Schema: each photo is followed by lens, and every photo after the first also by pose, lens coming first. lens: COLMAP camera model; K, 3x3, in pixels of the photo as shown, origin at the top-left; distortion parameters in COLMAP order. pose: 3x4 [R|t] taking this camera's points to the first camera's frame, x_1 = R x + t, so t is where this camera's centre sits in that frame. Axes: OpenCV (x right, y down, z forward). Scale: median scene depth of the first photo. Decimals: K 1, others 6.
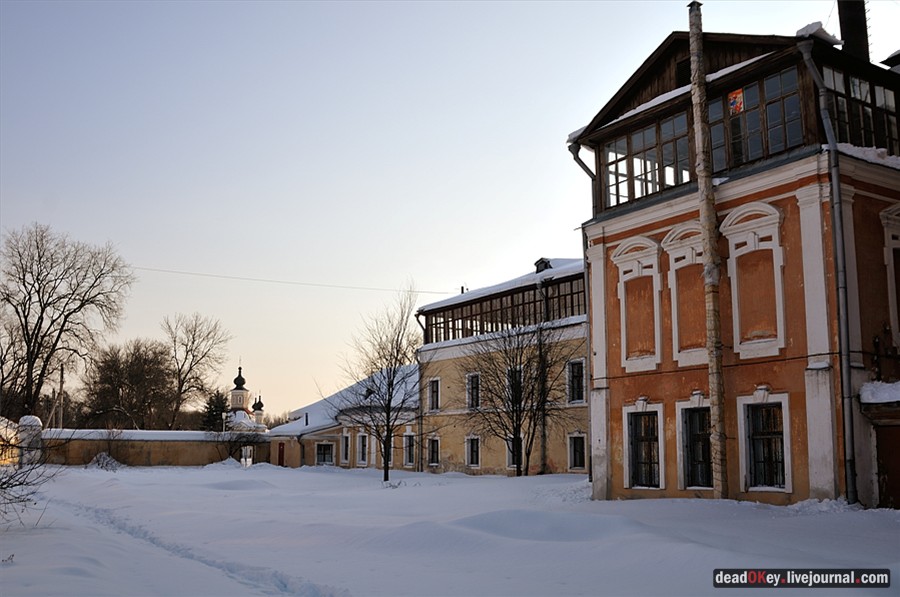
lens RADIAL K [[944.4, 0, 450.0], [0, 944.4, 298.5], [0, 0, 1]] dist [-0.032281, 0.001689]
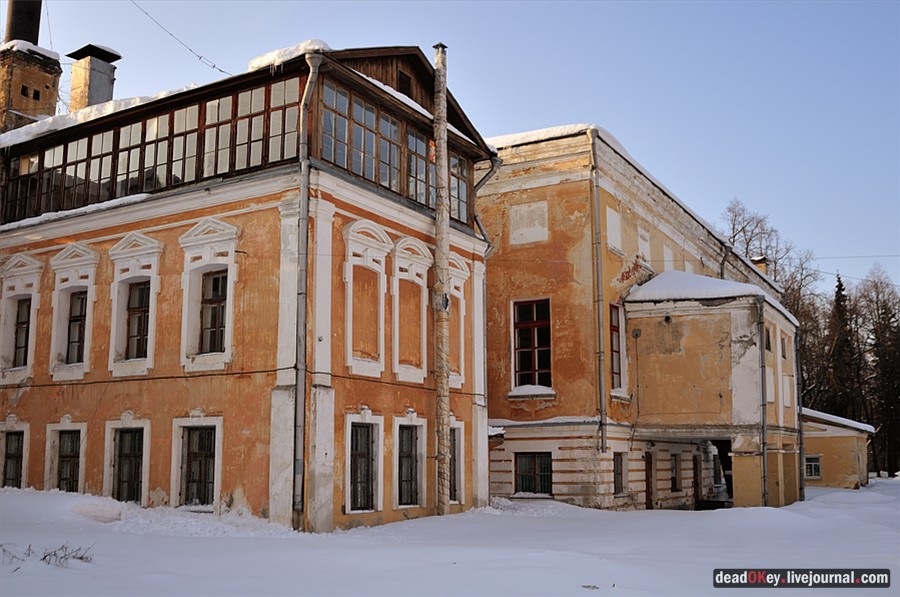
lens RADIAL K [[944.4, 0, 450.0], [0, 944.4, 298.5], [0, 0, 1]] dist [-0.032281, 0.001689]
pose [[-0.475759, 0.160042, 0.864893, -0.600090], [-0.139408, 0.957158, -0.253800, 0.220793], [-0.868458, -0.241321, -0.433065, 1.341141]]
